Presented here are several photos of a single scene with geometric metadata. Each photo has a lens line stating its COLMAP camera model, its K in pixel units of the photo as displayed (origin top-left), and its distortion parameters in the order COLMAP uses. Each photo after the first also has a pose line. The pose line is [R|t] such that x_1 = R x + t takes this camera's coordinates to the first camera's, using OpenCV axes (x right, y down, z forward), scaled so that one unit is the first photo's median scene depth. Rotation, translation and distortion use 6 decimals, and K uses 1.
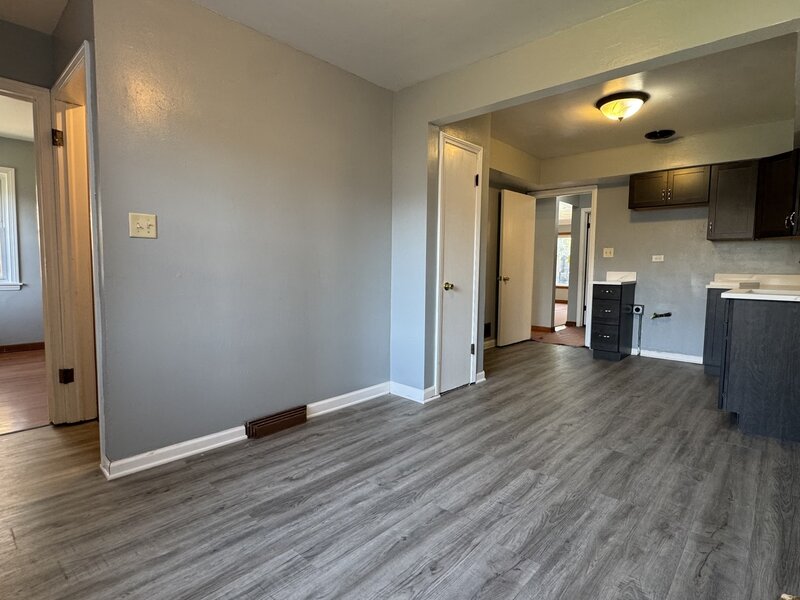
lens RADIAL K [[428.1, 0, 400.0], [0, 428.1, 300.0], [0, 0, 1]] dist [-0.001976, -0.000545]
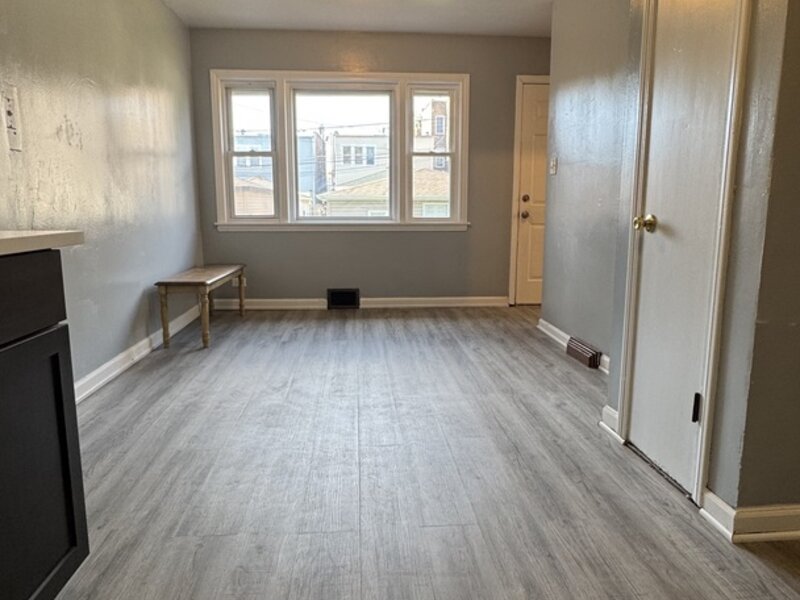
lens RADIAL K [[428.1, 0, 400.0], [0, 428.1, 300.0], [0, 0, 1]] dist [-0.001976, -0.000545]
pose [[-0.665402, 0.126136, -0.735751, 0.384222], [-0.066402, 0.971712, 0.226642, -0.023692], [0.743526, 0.199664, -0.638204, 0.672992]]
